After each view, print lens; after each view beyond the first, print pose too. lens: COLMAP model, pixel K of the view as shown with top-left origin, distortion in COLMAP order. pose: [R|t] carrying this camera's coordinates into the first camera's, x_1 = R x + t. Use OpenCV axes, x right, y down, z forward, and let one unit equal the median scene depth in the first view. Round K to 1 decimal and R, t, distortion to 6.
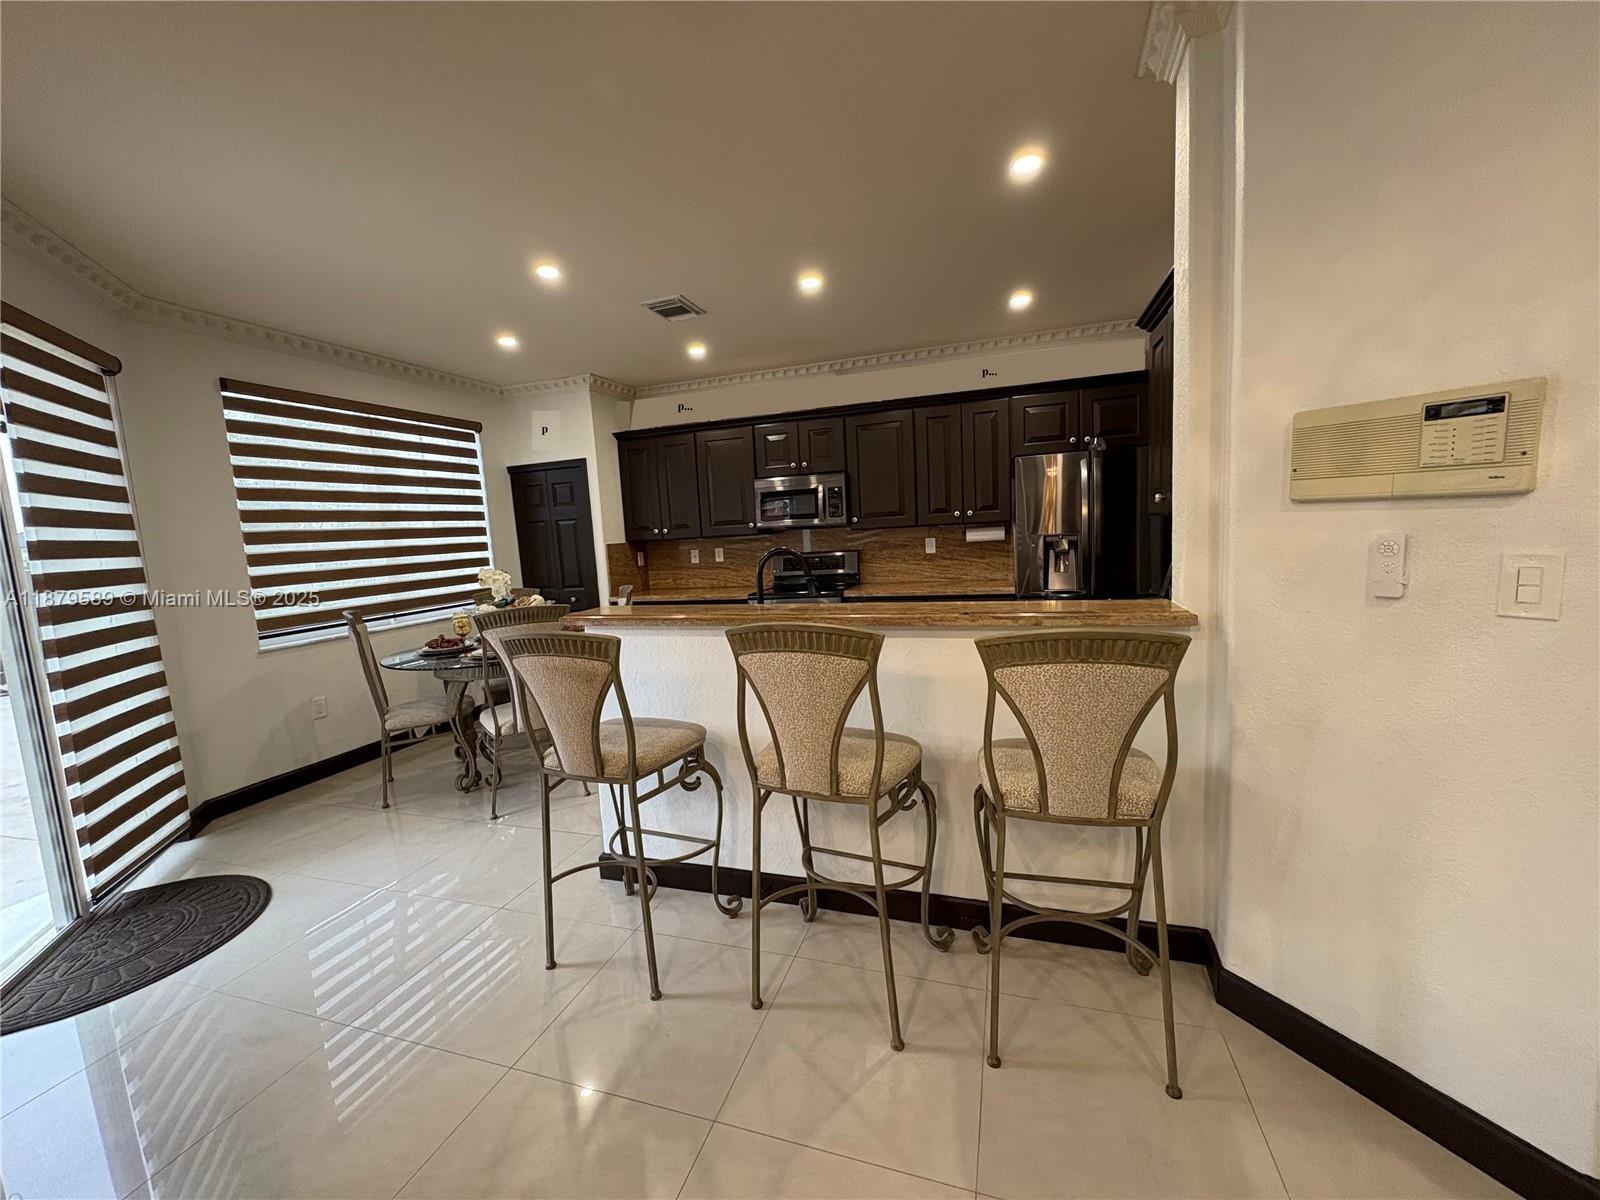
lens RADIAL K [[641.3, 0, 803.2], [0, 641.3, 595.9], [0, 0, 1]] dist [0.006592, -0.000266]
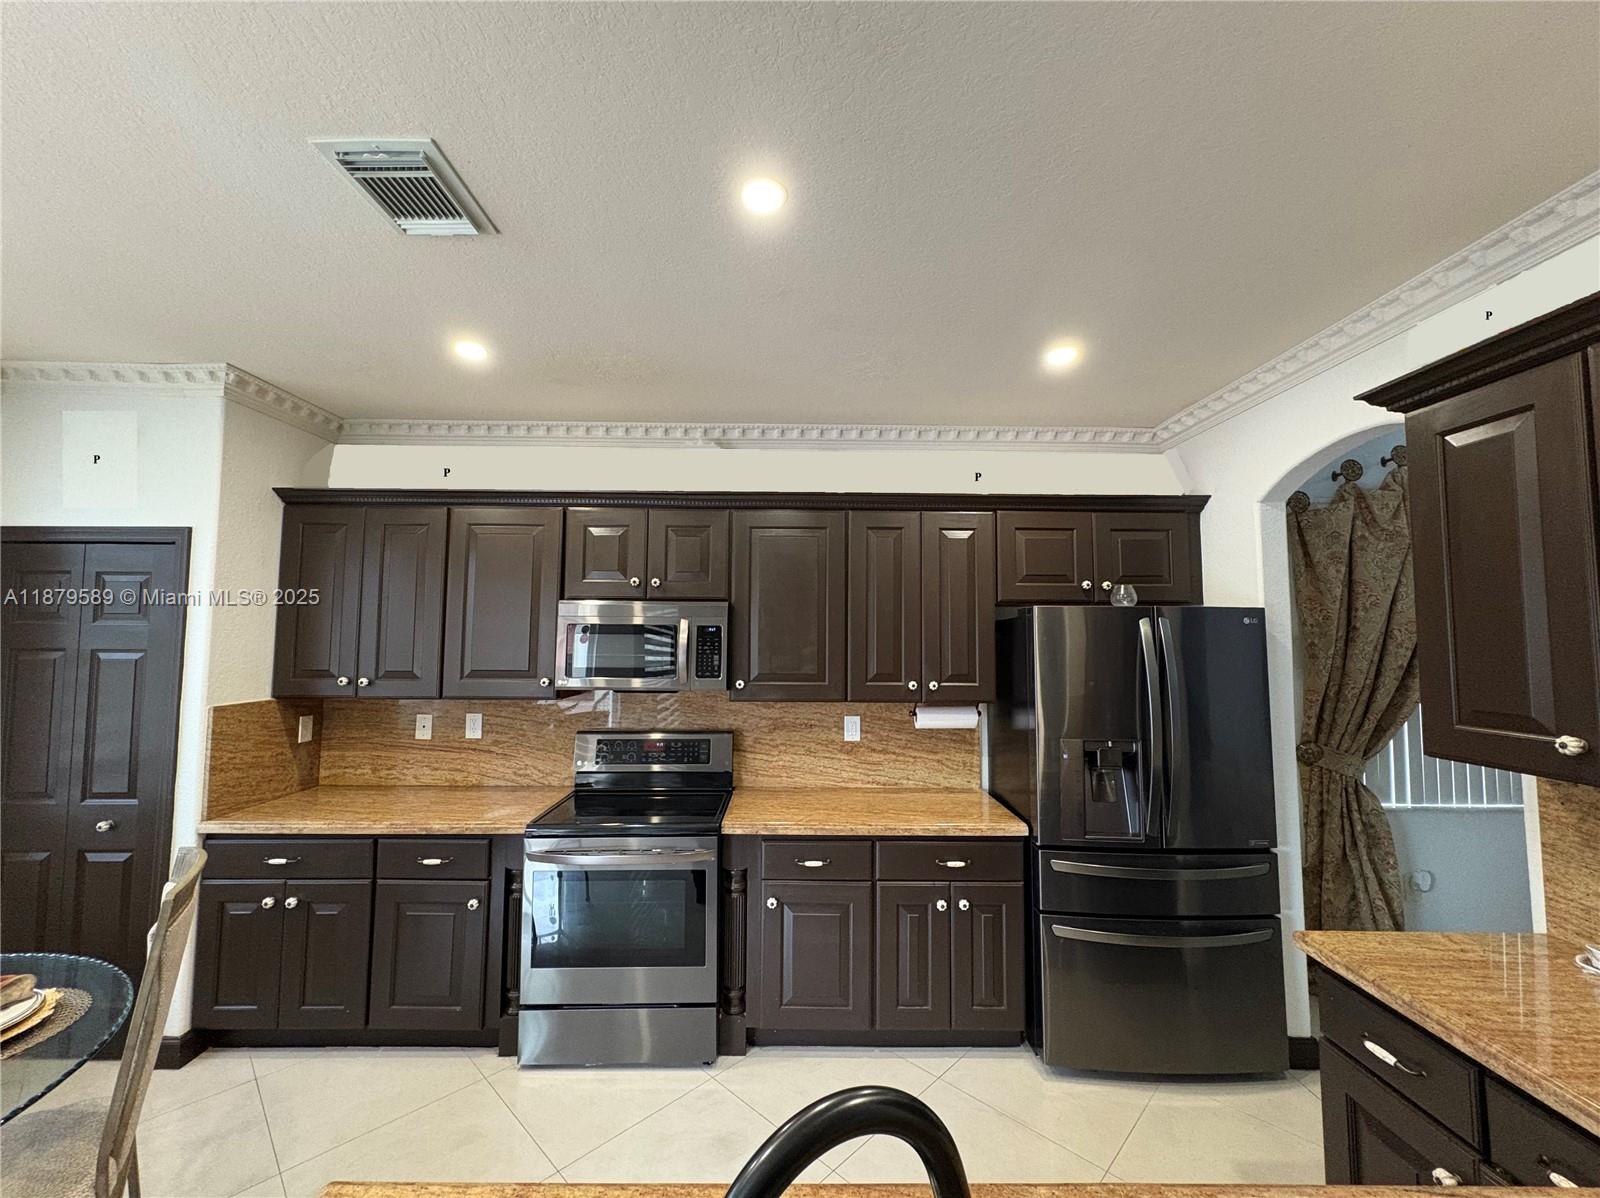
lens RADIAL K [[641.3, 0, 796.0], [0, 641.3, 597.6], [0, 0, 1]] dist [0.006592, -0.000266]
pose [[0.946009, 0.082328, 0.313510, -0.055851], [-0.026568, 0.983647, -0.178138, -0.089184], [-0.323048, 0.160191, 0.932726, 0.413006]]
